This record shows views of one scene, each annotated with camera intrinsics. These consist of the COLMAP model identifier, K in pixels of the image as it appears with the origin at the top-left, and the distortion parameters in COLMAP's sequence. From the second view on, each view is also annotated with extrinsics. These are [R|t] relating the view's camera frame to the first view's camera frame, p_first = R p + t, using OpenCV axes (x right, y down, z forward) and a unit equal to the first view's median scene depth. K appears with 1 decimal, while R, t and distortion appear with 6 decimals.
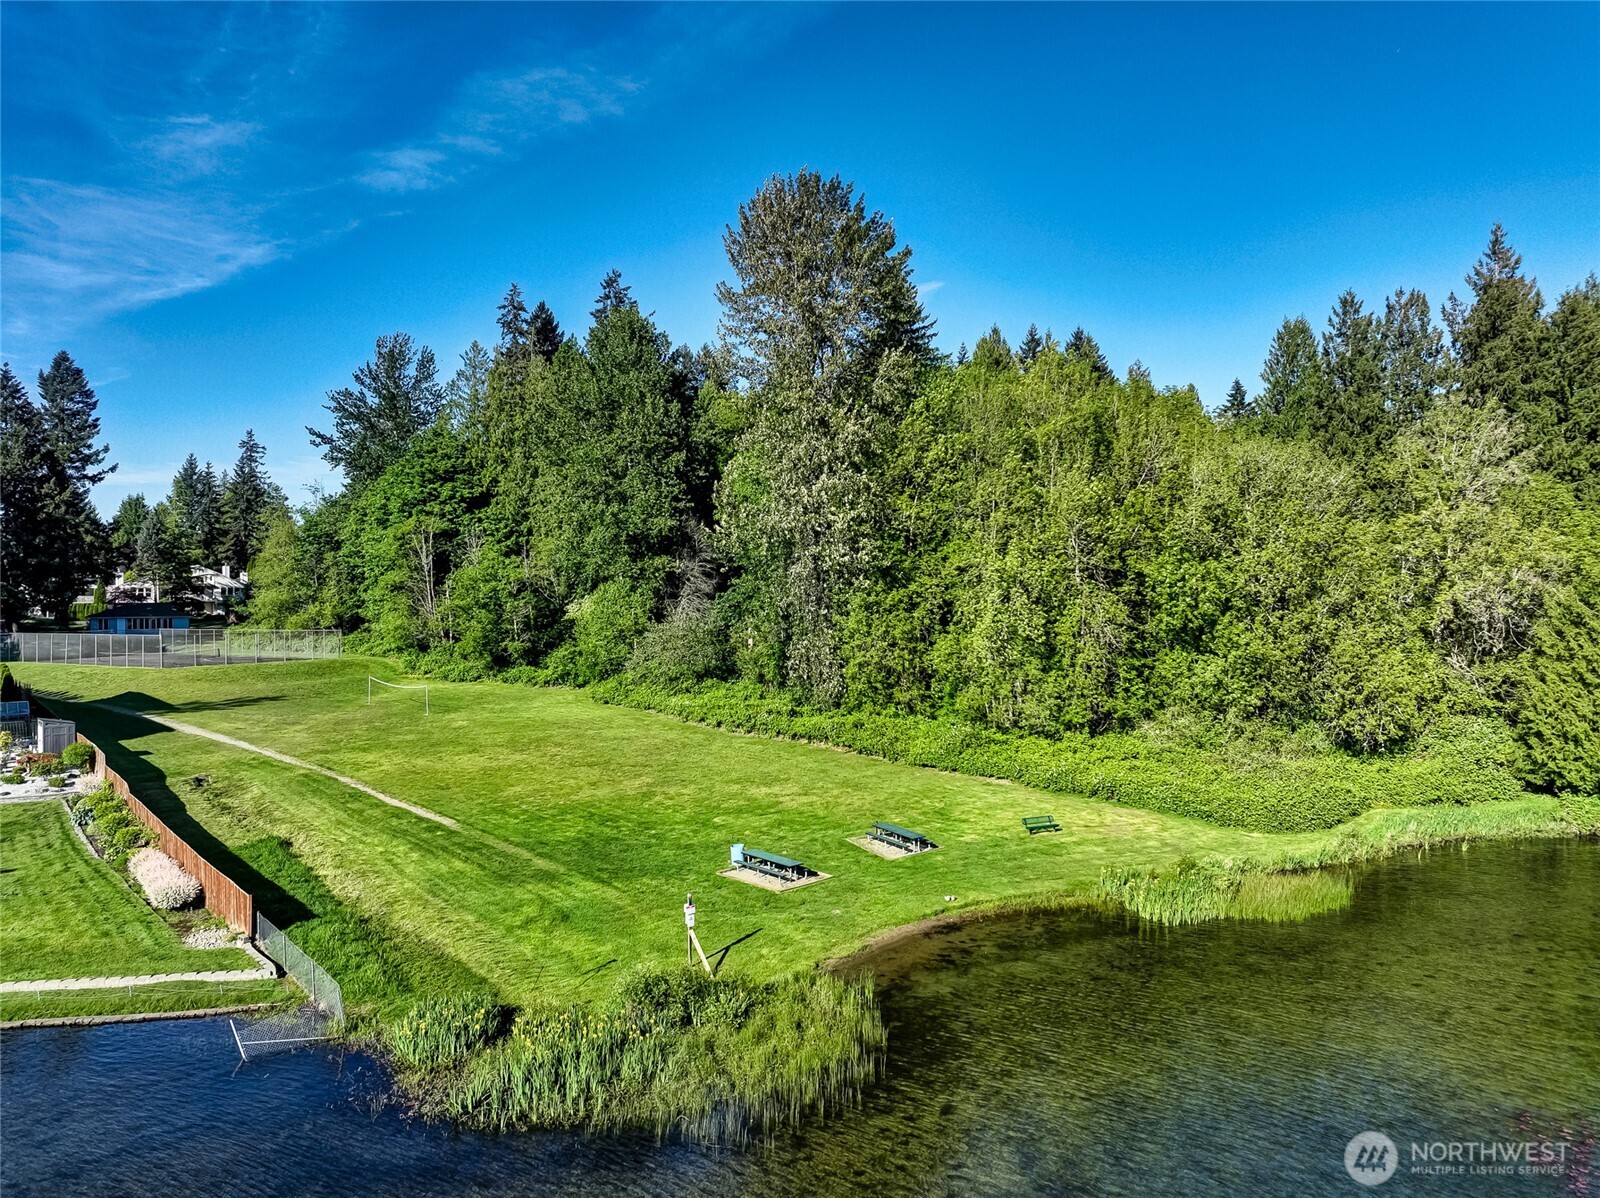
lens RADIAL K [[1129.0, 0, 800.1], [0, 1129.0, 600.8], [0, 0, 1]] dist [-0.000989, 0.029996]
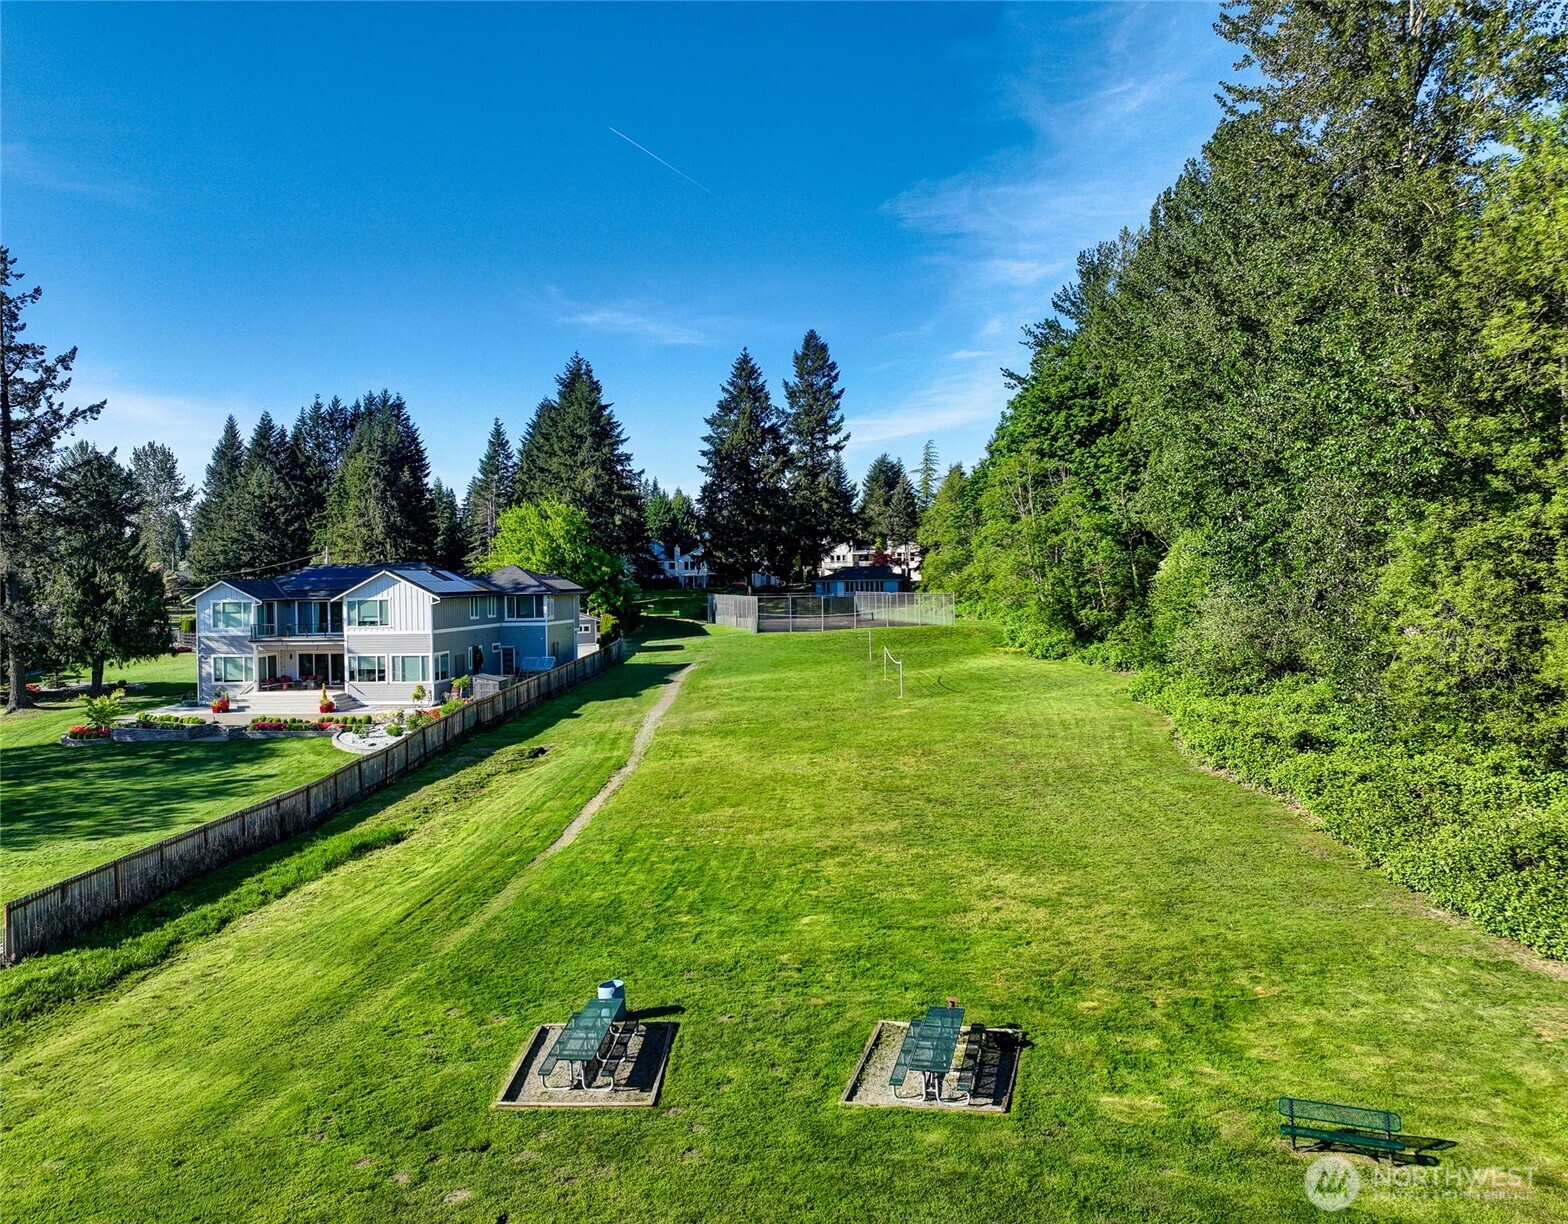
lens RADIAL K [[1158.7, 0, 783.4], [0, 1158.7, 613.5], [0, 0, 1]] dist [0.008359, 0.002063]
pose [[0.658159, 0.020368, -0.752603, 0.154394], [0.008267, 0.999378, 0.034277, 0.008076], [0.752833, -0.028782, 0.657582, 0.258616]]
